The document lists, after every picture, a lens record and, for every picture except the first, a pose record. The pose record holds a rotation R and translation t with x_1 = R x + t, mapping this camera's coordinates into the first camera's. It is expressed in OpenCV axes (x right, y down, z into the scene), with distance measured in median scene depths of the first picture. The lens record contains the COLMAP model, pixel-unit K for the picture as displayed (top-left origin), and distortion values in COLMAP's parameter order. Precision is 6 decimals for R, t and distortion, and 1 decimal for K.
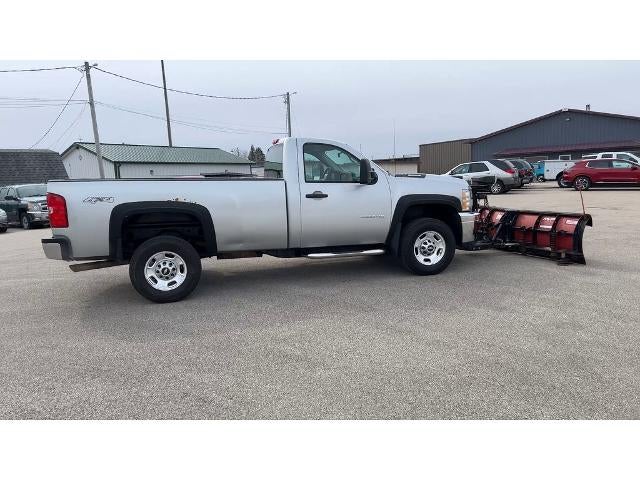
lens RADIAL K [[460.0, 0, 320.0], [0, 460.0, 240.0], [0, 0, 1]] dist [0.060077, -0.059006]
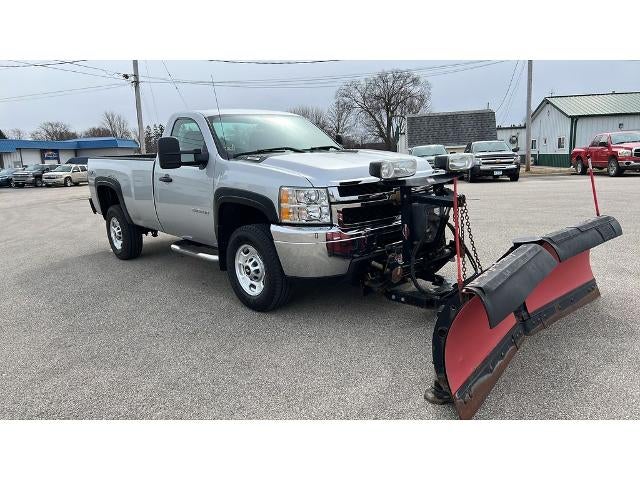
lens RADIAL K [[460.0, 0, 320.0], [0, 460.0, 240.0], [0, 0, 1]] dist [0.060077, -0.059006]
pose [[0.459089, 0.183797, -0.869170, 0.854666], [-0.097477, 0.982879, 0.156356, -0.138354], [0.883026, 0.012943, 0.469145, 0.780107]]
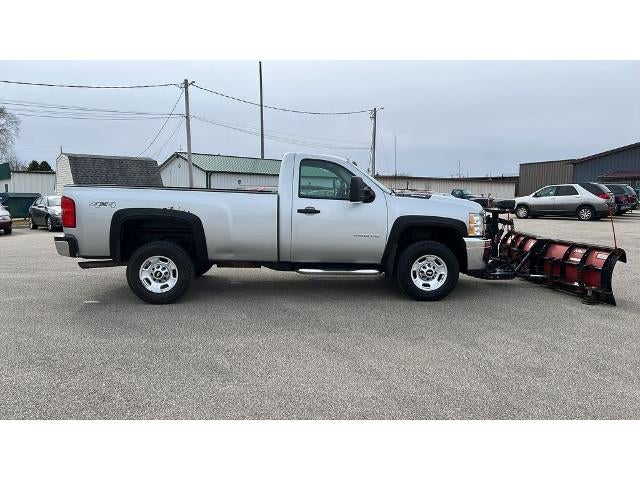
lens RADIAL K [[460.0, 0, 320.0], [0, 460.0, 240.0], [0, 0, 1]] dist [0.060077, -0.059006]
pose [[0.978045, 0.065234, -0.197922, 0.202464], [-0.071206, 0.997192, -0.023200, -0.011332], [0.195853, 0.036783, 0.979943, 0.024655]]
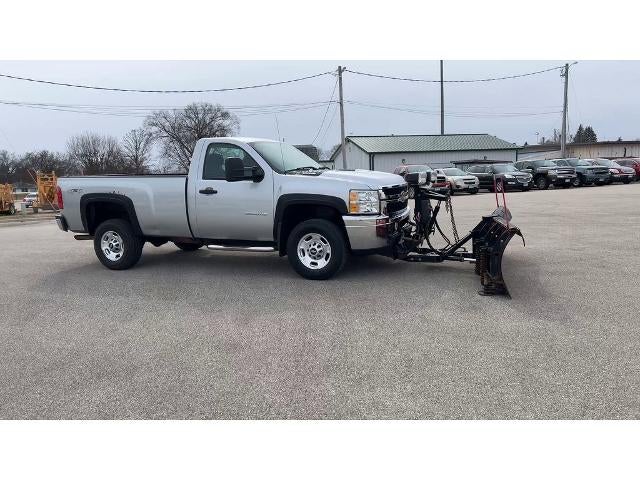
lens RADIAL K [[460.0, 0, 320.0], [0, 460.0, 240.0], [0, 0, 1]] dist [0.060077, -0.059006]
pose [[0.788640, 0.091036, -0.608079, 0.814580], [-0.073123, 0.995846, 0.054254, -0.056483], [0.610492, 0.001678, 0.792021, 0.269740]]
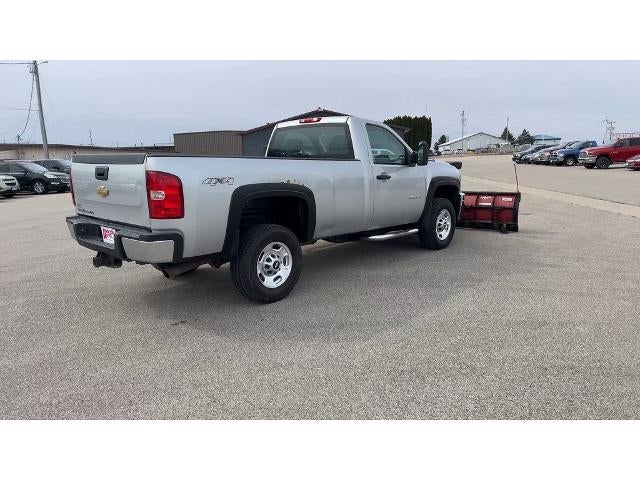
lens RADIAL K [[460.0, 0, 320.0], [0, 460.0, 240.0], [0, 0, 1]] dist [0.060077, -0.059006]
pose [[0.850817, -0.070789, 0.520672, -0.608872], [0.061104, 0.997490, 0.035768, -0.004018], [-0.521897, 0.001383, 0.853008, 0.198159]]
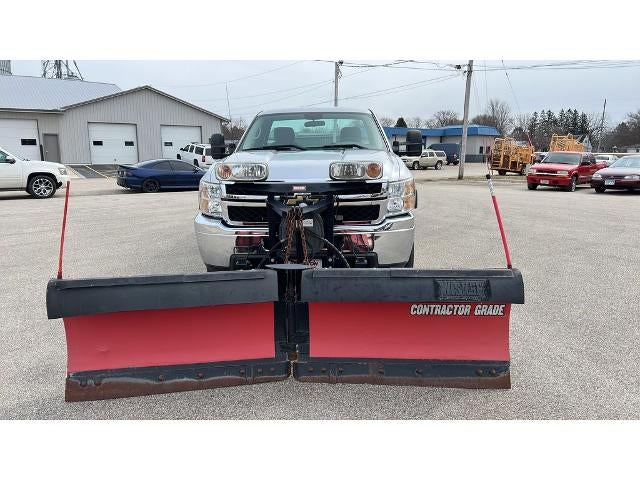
lens RADIAL K [[460.0, 0, 320.0], [0, 460.0, 240.0], [0, 0, 1]] dist [0.060077, -0.059006]
pose [[-0.301128, 0.223915, -0.926922, 0.900888], [-0.116932, 0.956034, 0.268935, -0.225812], [0.946387, 0.189370, -0.261706, 1.366003]]
